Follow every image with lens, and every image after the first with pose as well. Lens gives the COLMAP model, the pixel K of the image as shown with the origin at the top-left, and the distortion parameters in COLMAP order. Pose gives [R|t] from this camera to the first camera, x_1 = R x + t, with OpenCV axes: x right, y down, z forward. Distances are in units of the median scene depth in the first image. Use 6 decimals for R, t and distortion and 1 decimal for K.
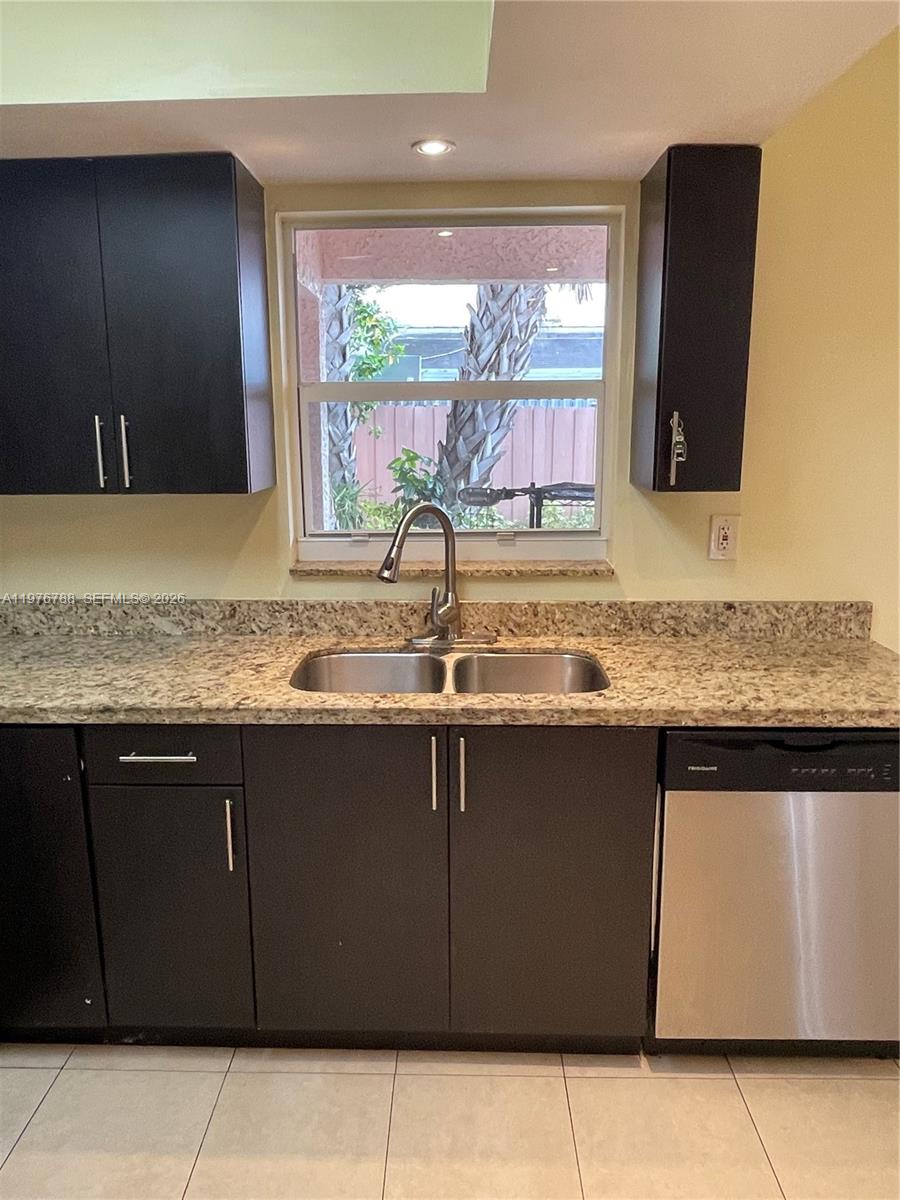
lens RADIAL K [[896.6, 0, 440.0], [0, 896.6, 596.3], [0, 0, 1]] dist [0.023761, -0.041385]
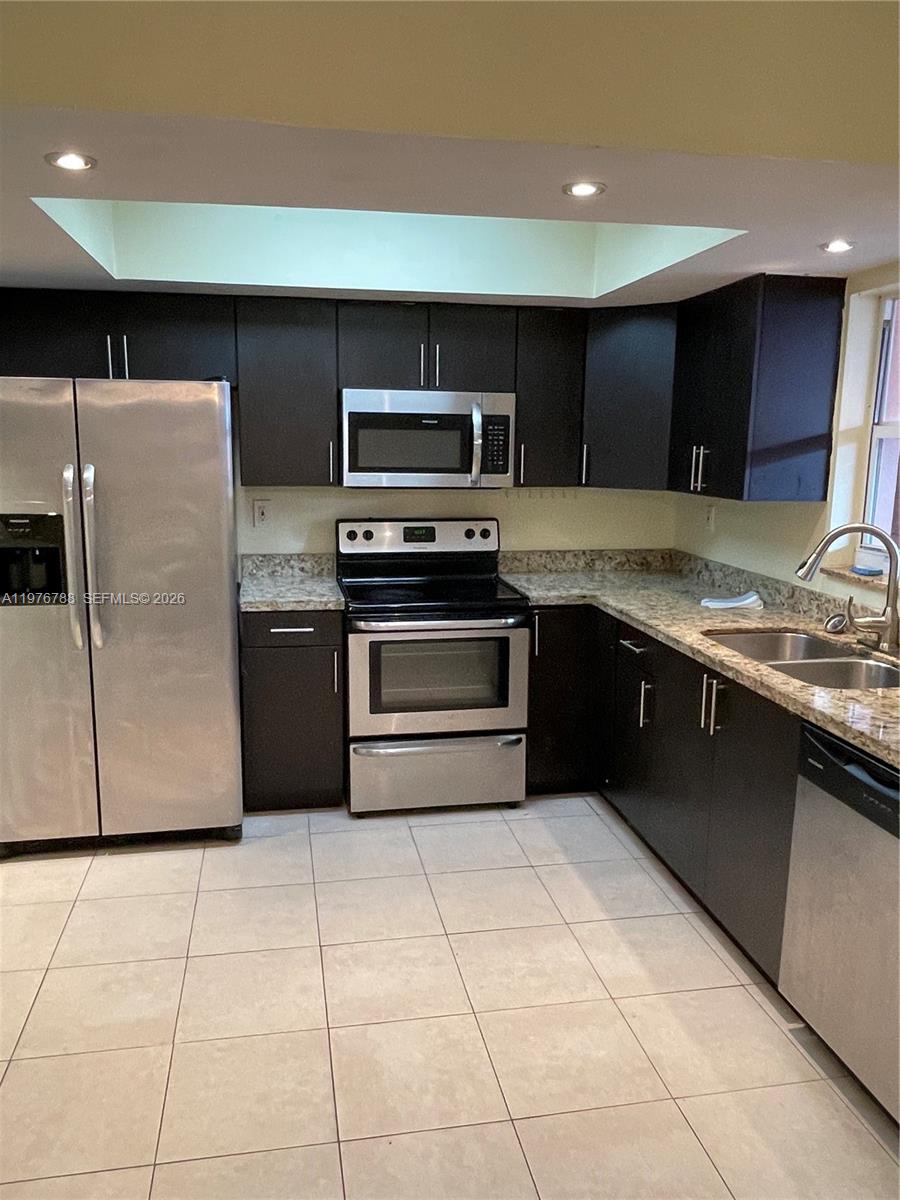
lens RADIAL K [[898.4, 0, 434.5], [0, 898.4, 603.4], [0, 0, 1]] dist [0.028333, -0.047345]
pose [[0.206586, 0.189119, -0.959977, 1.118781], [-0.203861, 0.967929, 0.146815, -0.066752], [0.956955, 0.165372, 0.238515, 0.204853]]
